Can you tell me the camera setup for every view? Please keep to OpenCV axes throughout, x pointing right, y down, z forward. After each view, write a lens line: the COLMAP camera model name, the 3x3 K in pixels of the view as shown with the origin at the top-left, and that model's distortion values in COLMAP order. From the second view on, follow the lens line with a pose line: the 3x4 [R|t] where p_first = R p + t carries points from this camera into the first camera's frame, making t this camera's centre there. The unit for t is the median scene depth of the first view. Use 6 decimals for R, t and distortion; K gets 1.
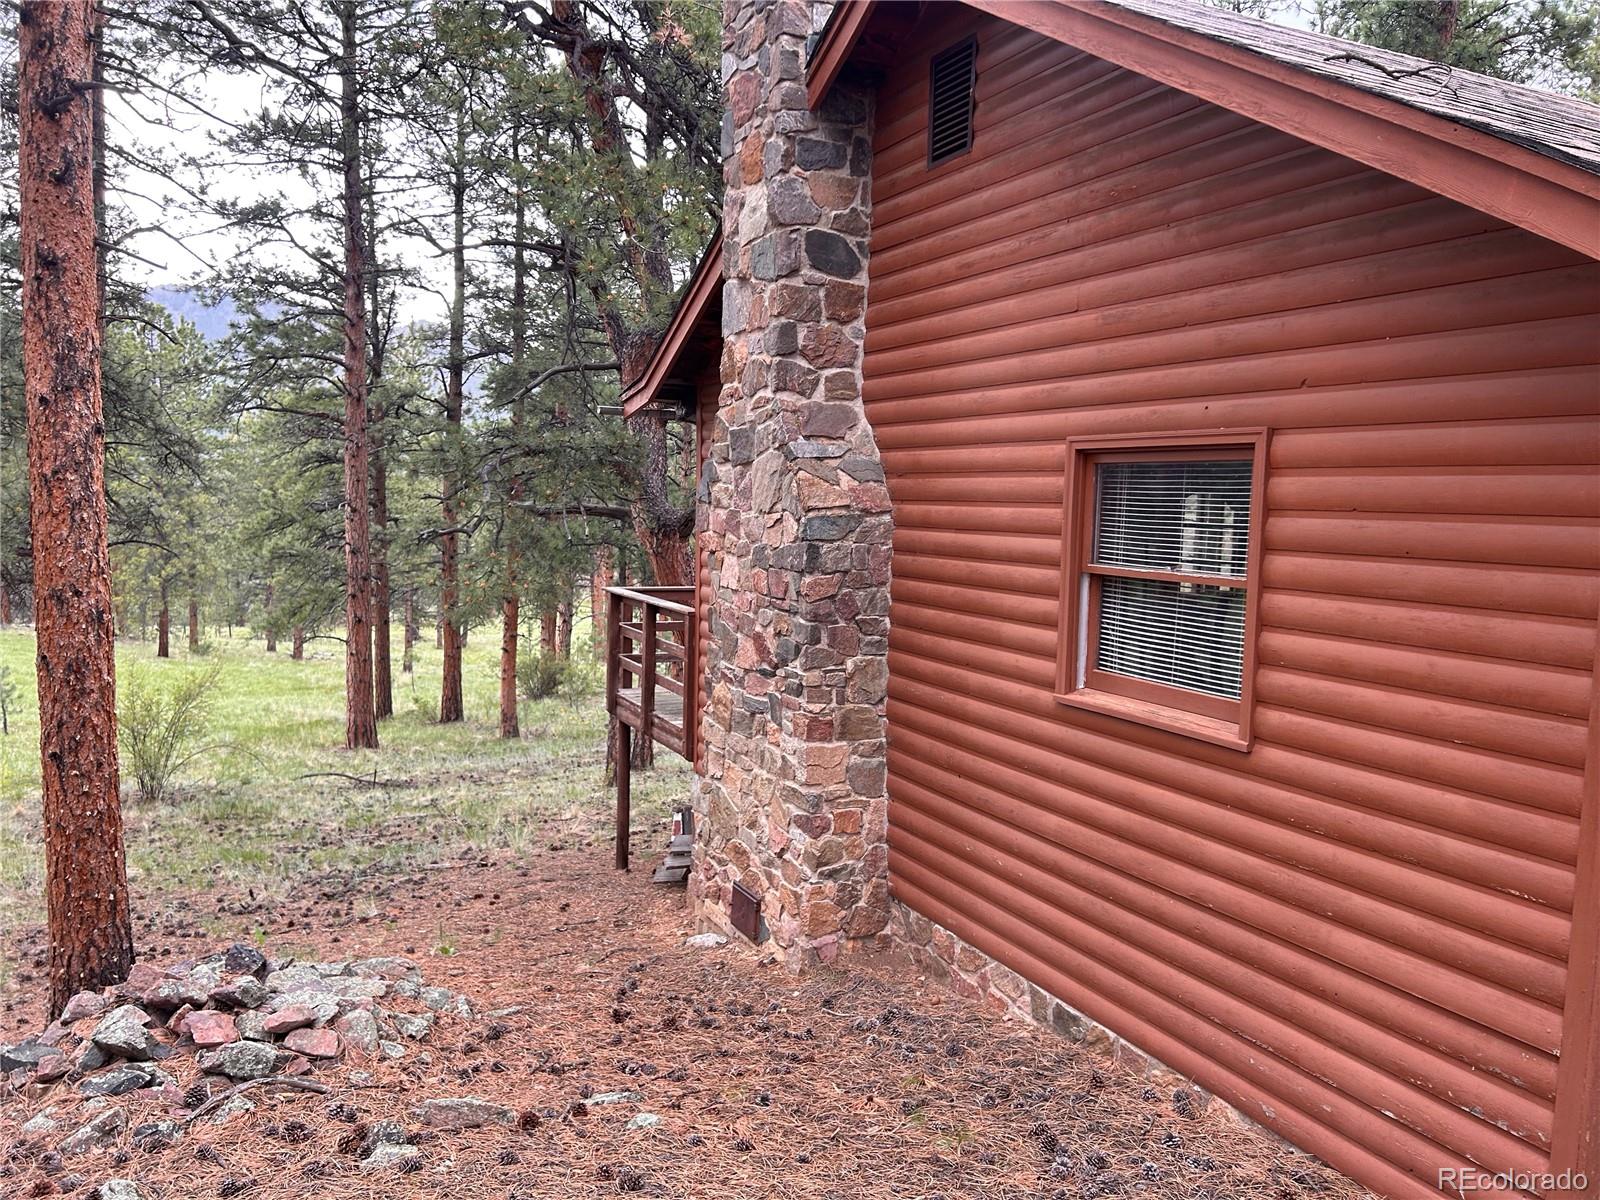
lens RADIAL K [[1212.1, 0, 802.7], [0, 1212.1, 604.0], [0, 0, 1]] dist [0.046155, -0.060082]
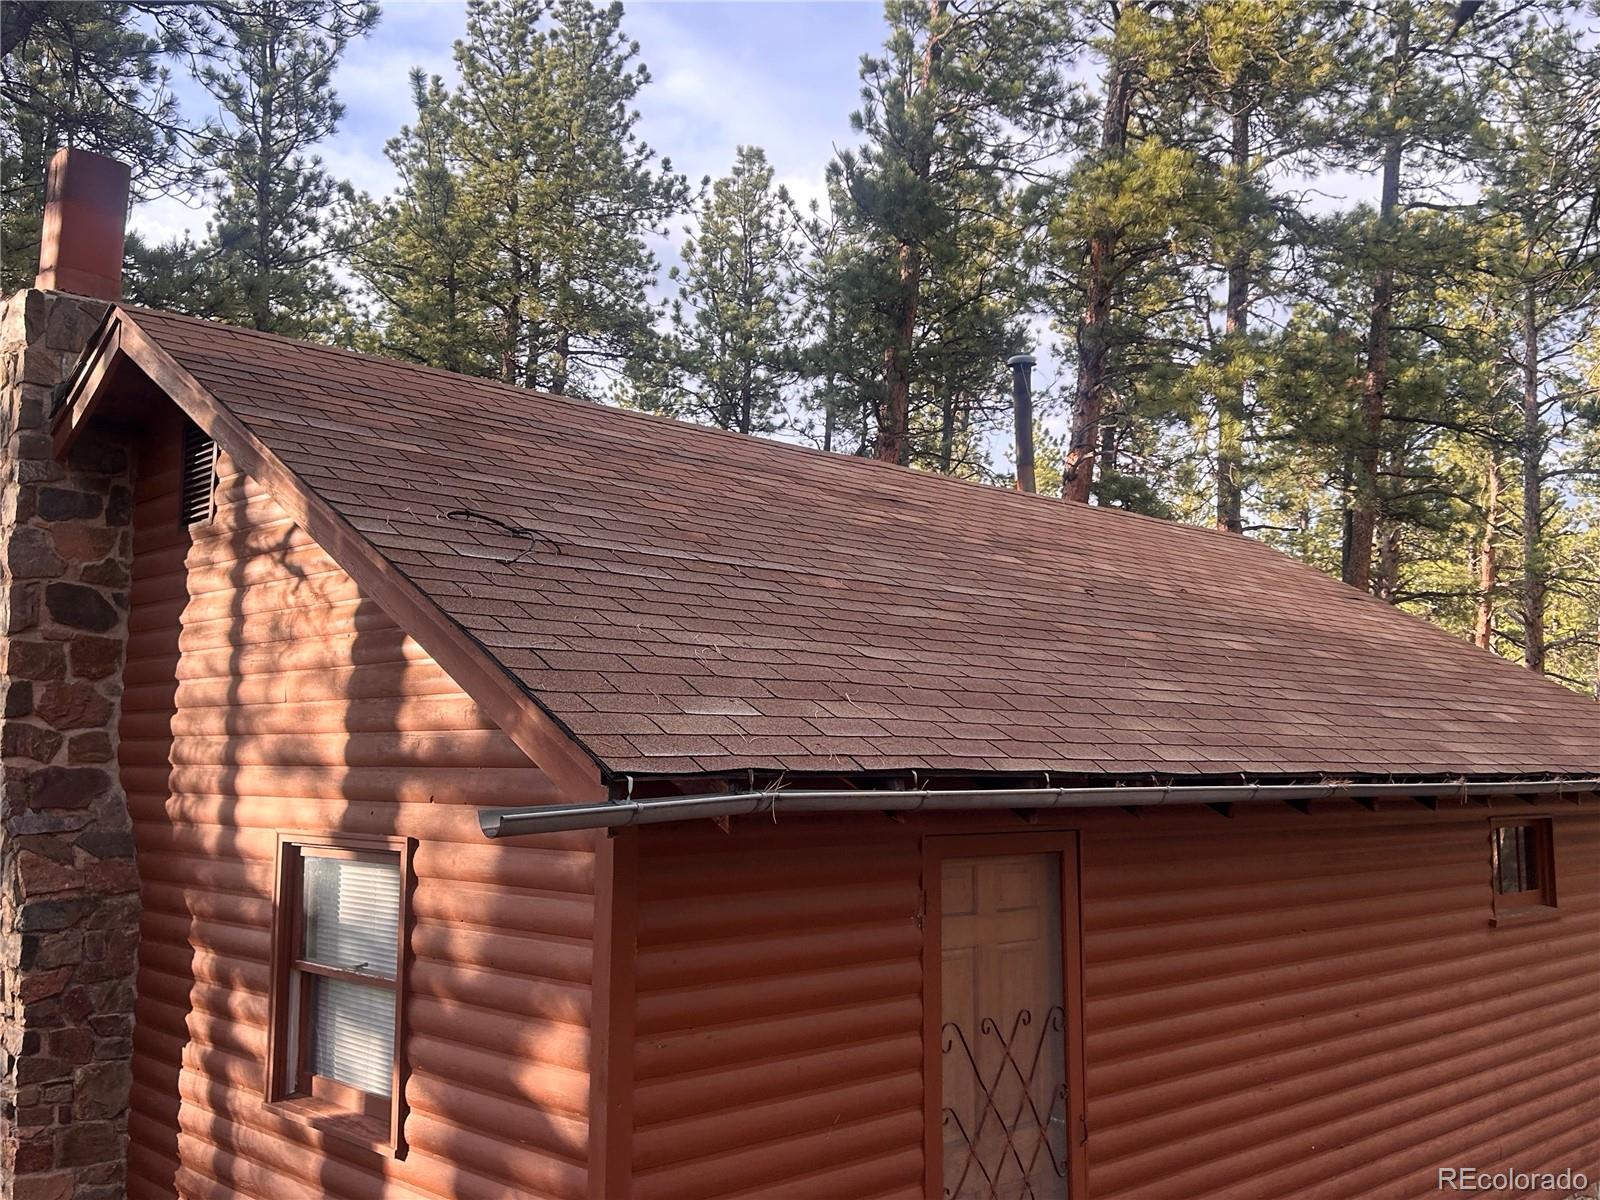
lens RADIAL K [[1520.8, 0, 814.1], [0, 1520.8, 603.8], [0, 0, 1]] dist [0.044524, 0.000000]
pose [[0.950807, 0.015206, 0.309410, 0.190140], [0.043970, 0.982057, -0.183384, -0.053899], [-0.306647, 0.187968, 0.933079, -0.245541]]
